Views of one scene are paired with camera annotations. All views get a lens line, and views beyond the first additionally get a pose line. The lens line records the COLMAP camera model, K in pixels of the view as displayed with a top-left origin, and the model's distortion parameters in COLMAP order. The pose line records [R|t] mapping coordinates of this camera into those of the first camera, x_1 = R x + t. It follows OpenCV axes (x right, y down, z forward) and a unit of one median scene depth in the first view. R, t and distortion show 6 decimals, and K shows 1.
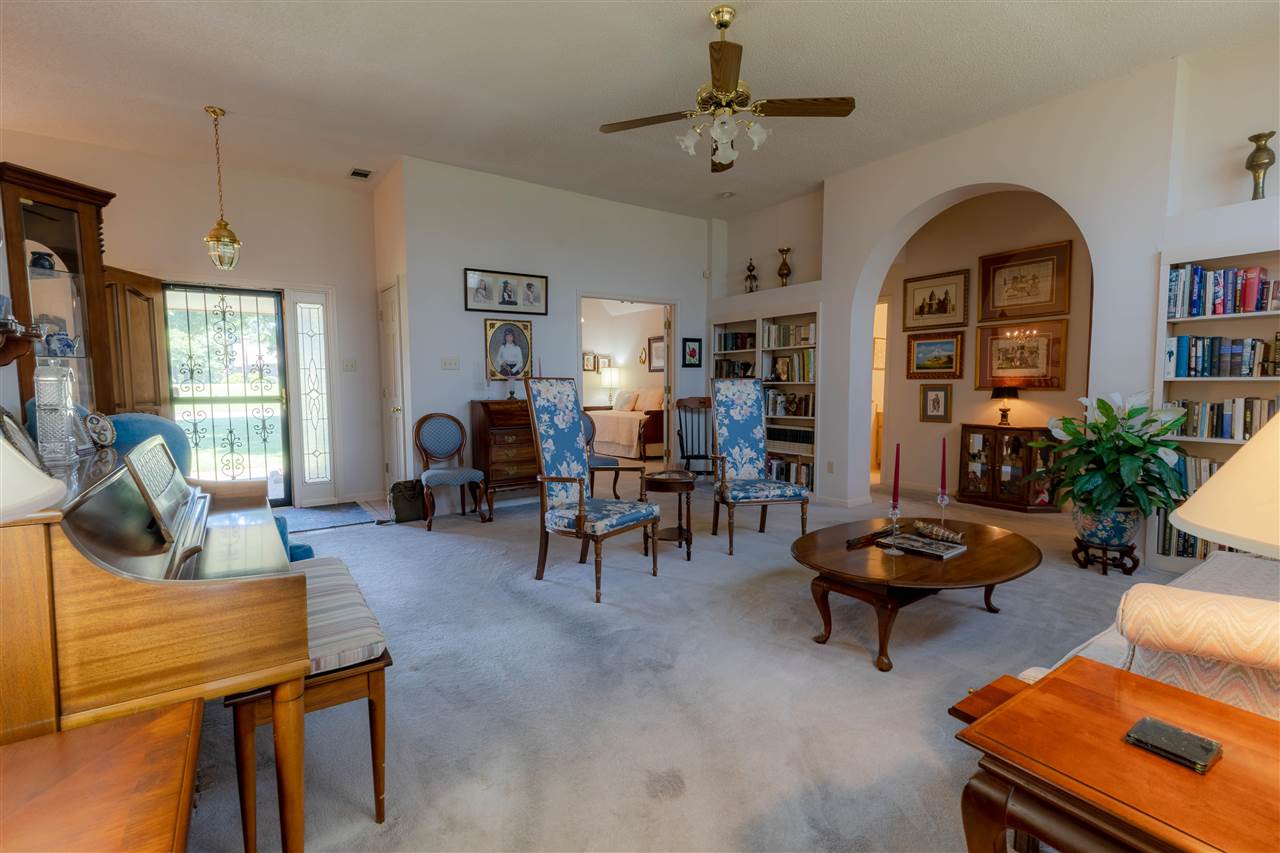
lens RADIAL K [[580.1, 0, 639.5], [0, 580.1, 425.9], [0, 0, 1]] dist [-0.002783, -0.000304]
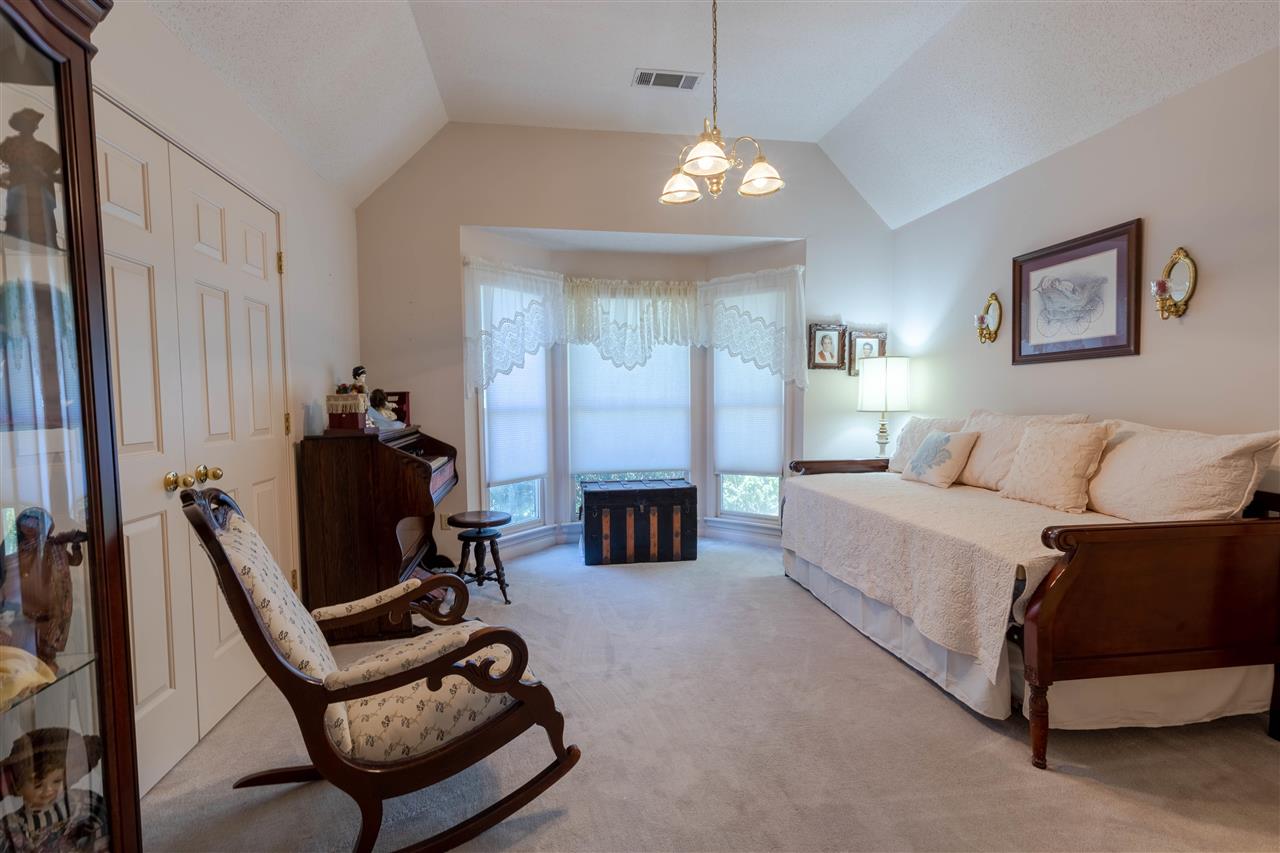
lens RADIAL K [[580.1, 0, 630.3], [0, 580.1, 431.4], [0, 0, 1]] dist [-0.002783, -0.000304]
pose [[0.893334, 0.023830, -0.448761, -0.036535], [-0.031772, 0.999443, -0.010176, -0.057454], [0.448269, 0.023348, 0.893594, 0.784964]]
